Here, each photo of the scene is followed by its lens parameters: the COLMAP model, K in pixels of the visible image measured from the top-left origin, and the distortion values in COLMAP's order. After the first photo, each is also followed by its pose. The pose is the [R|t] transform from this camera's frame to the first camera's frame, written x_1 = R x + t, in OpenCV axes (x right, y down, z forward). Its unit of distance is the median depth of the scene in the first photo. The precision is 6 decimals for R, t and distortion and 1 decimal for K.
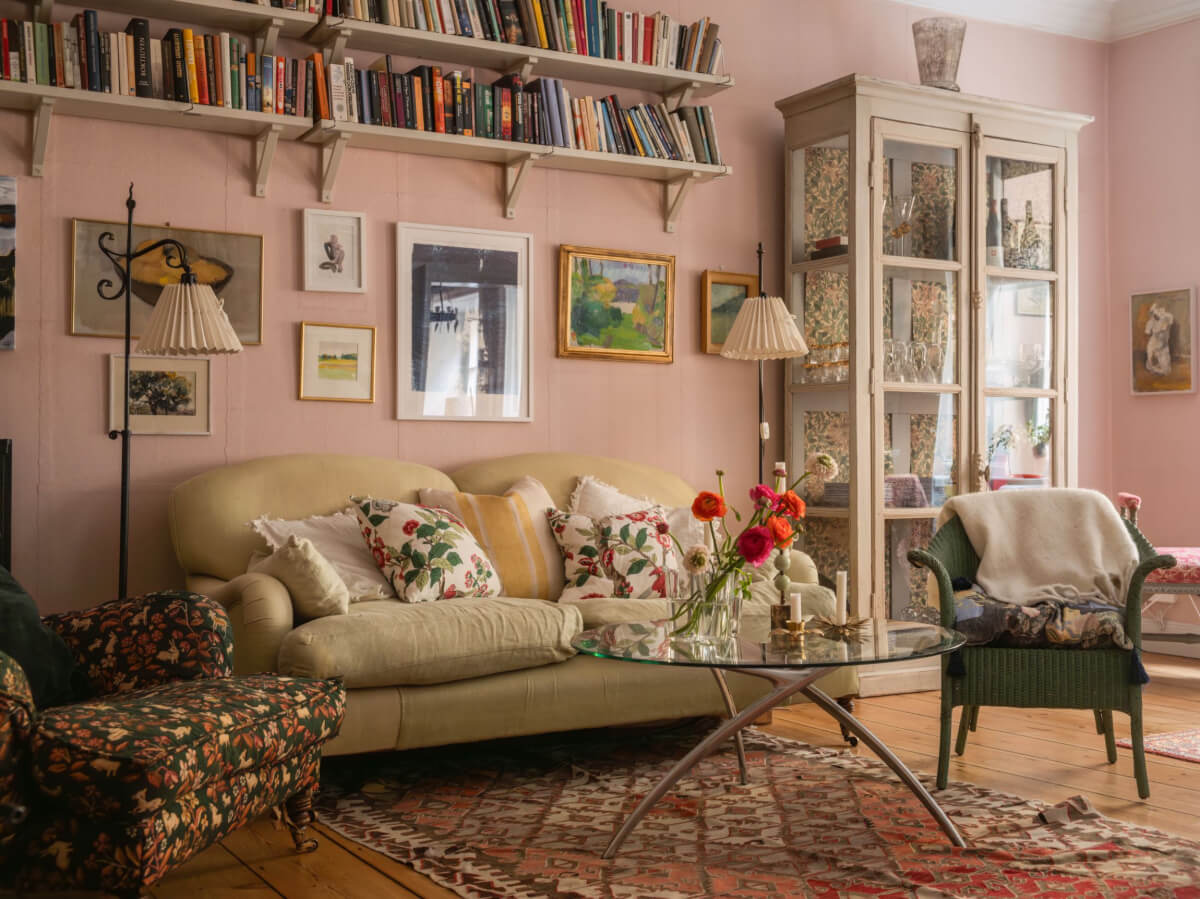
lens RADIAL K [[1395.6, 0, 651.8], [0, 1395.6, 417.1], [0, 0, 1]] dist [0.009719, 0.000000]
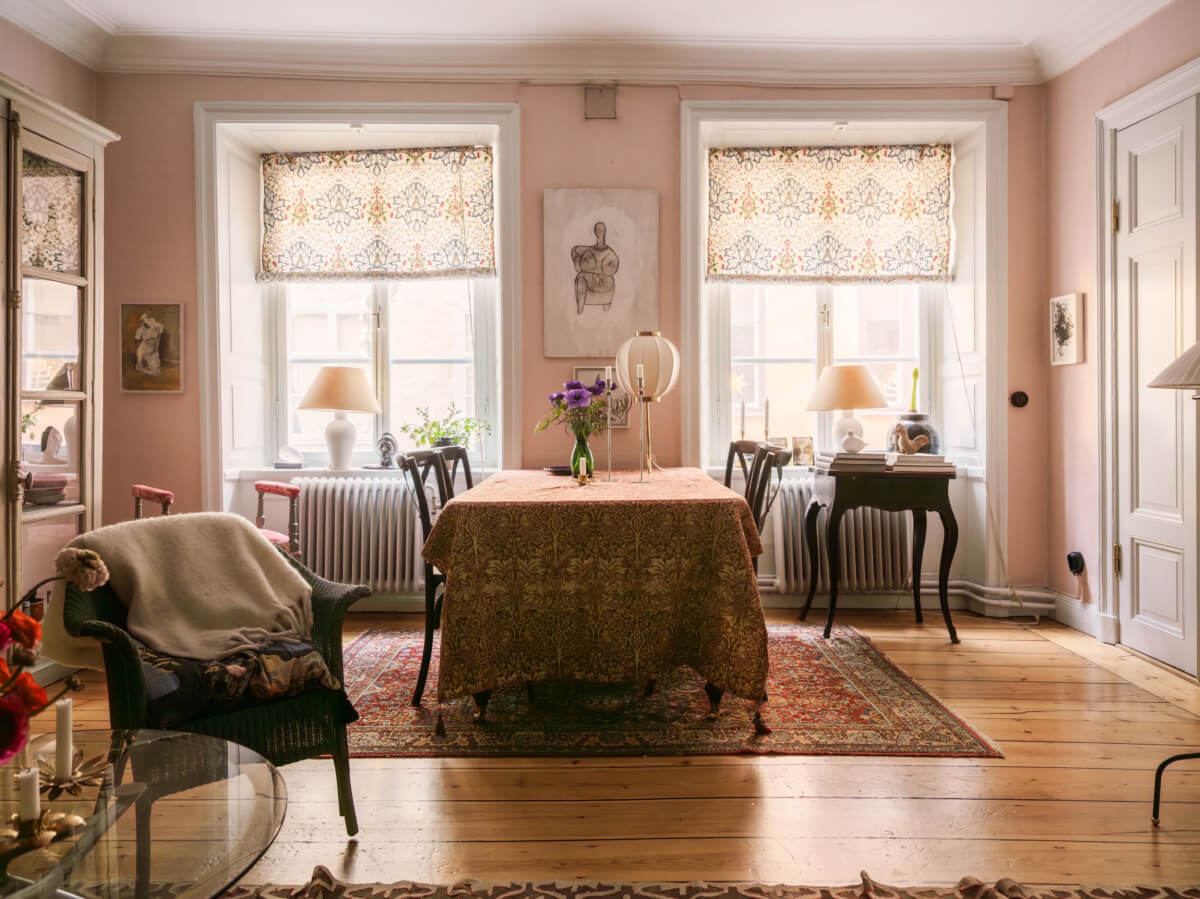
lens RADIAL K [[899.6, 0, 576.2], [0, 899.6, 419.1], [0, 0, 1]] dist [-0.000113, 0.001752]
pose [[0.570222, -0.009979, 0.821430, -0.065386], [-0.027743, 0.999122, 0.031397, -0.038936], [-0.821022, -0.040692, 0.569445, 0.401628]]
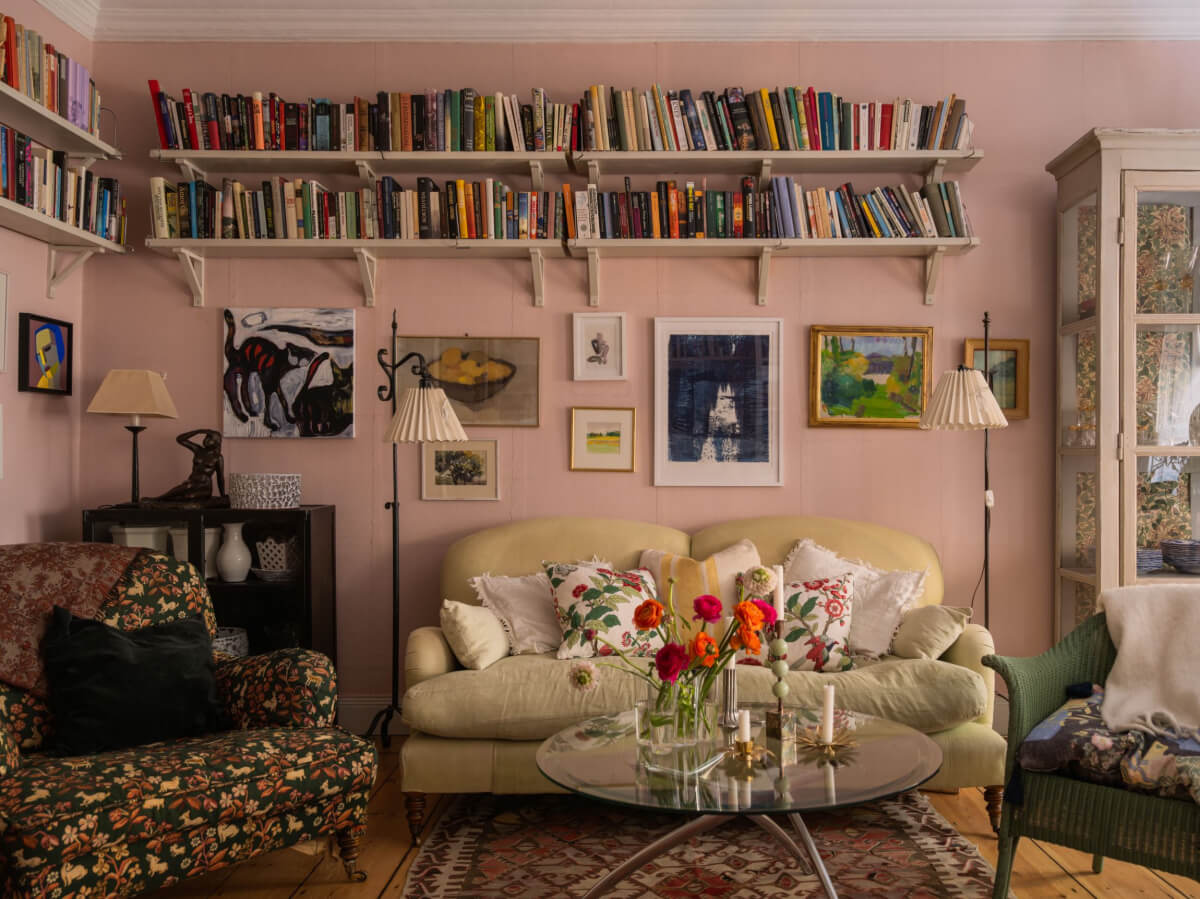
lens RADIAL K [[1063.1, 0, 696.7], [0, 1063.1, 458.6], [0, 0, 1]] dist [0.003558, -0.009144]
pose [[0.870052, 0.001398, -0.492959, 0.307015], [0.012482, 0.999613, 0.024864, -0.045558], [0.492803, -0.027786, 0.869697, 0.251572]]
